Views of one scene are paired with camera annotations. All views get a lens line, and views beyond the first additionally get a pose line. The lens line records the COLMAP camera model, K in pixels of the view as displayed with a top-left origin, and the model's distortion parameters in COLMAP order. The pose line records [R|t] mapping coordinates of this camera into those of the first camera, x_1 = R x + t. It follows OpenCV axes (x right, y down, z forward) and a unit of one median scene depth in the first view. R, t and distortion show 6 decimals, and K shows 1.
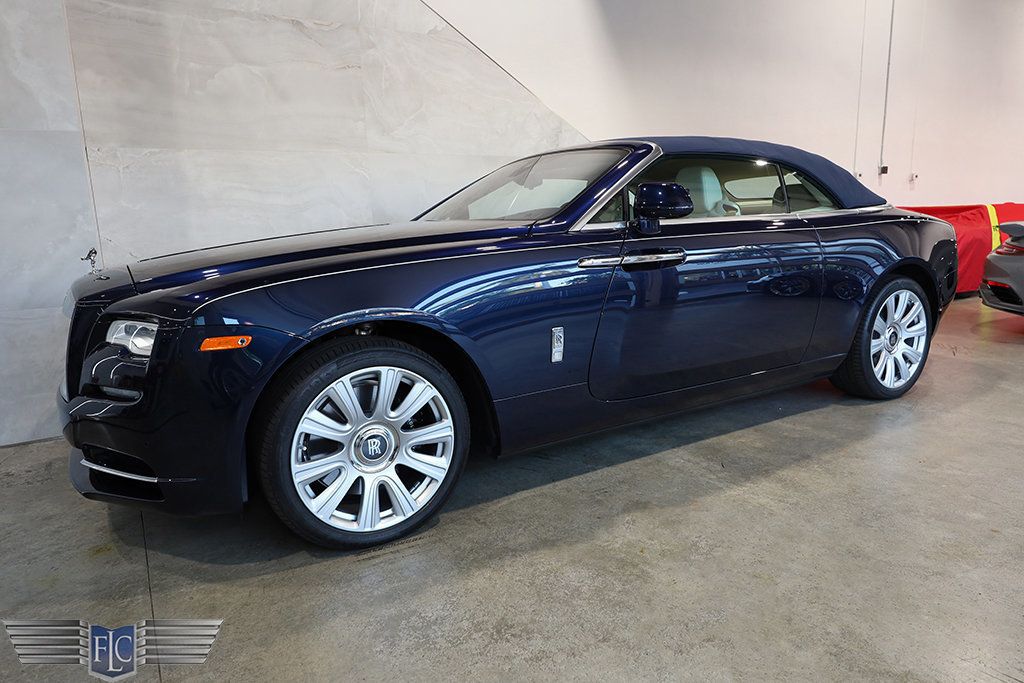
lens RADIAL K [[656.4, 0, 516.5], [0, 656.4, 346.2], [0, 0, 1]] dist [-0.005419, 0.001191]
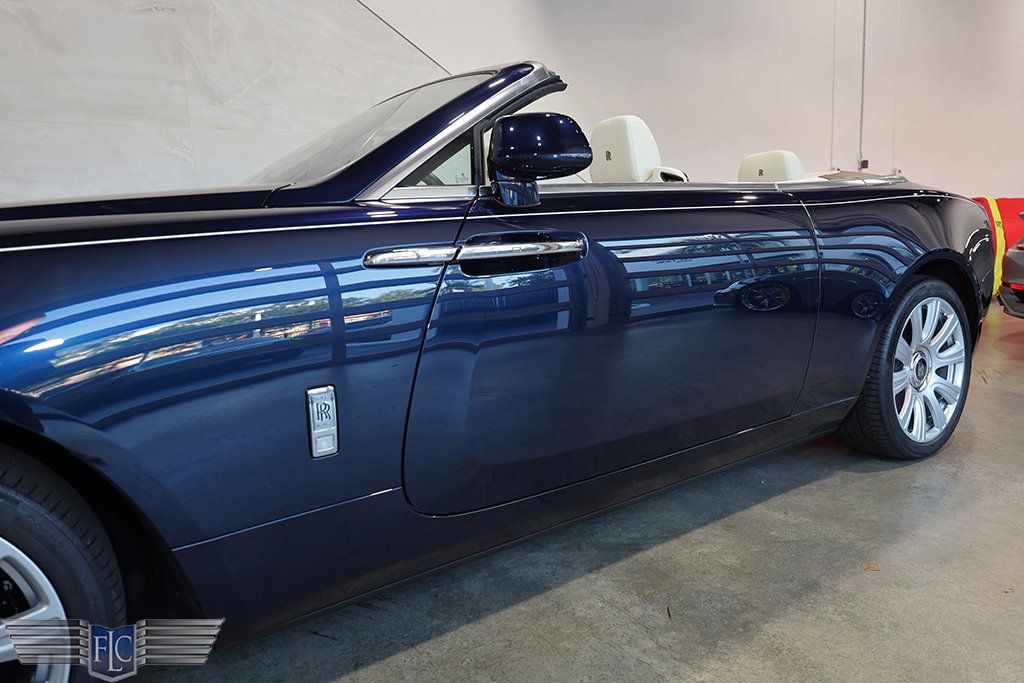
lens RADIAL K [[688.0, 0, 521.2], [0, 688.0, 336.7], [0, 0, 1]] dist [-0.012105, 0.006831]
pose [[0.998299, -0.026980, 0.051675, 0.131755], [0.029226, 0.998638, -0.043224, -0.028099], [-0.050438, 0.044661, 0.997728, 0.327484]]
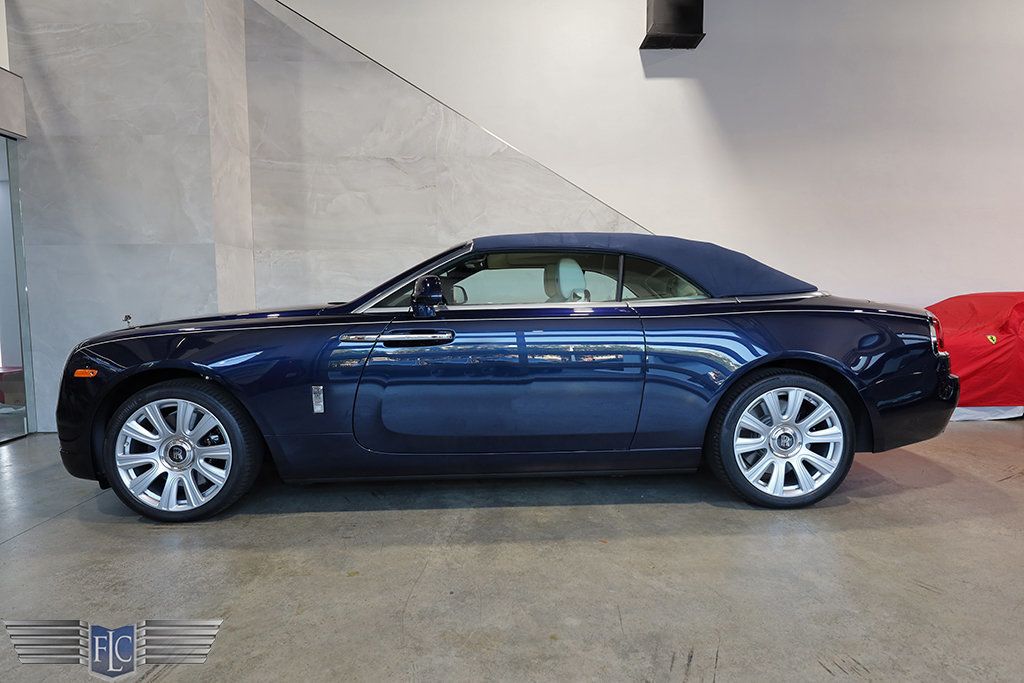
lens RADIAL K [[586.7, 0, 509.9], [0, 586.7, 337.1], [0, 0, 1]] dist [0.004232, -0.000251]
pose [[0.871339, 0.049379, -0.488191, 0.670206], [-0.107320, 0.990013, -0.091411, -0.040853], [0.478801, 0.132043, 0.867937, 0.110147]]
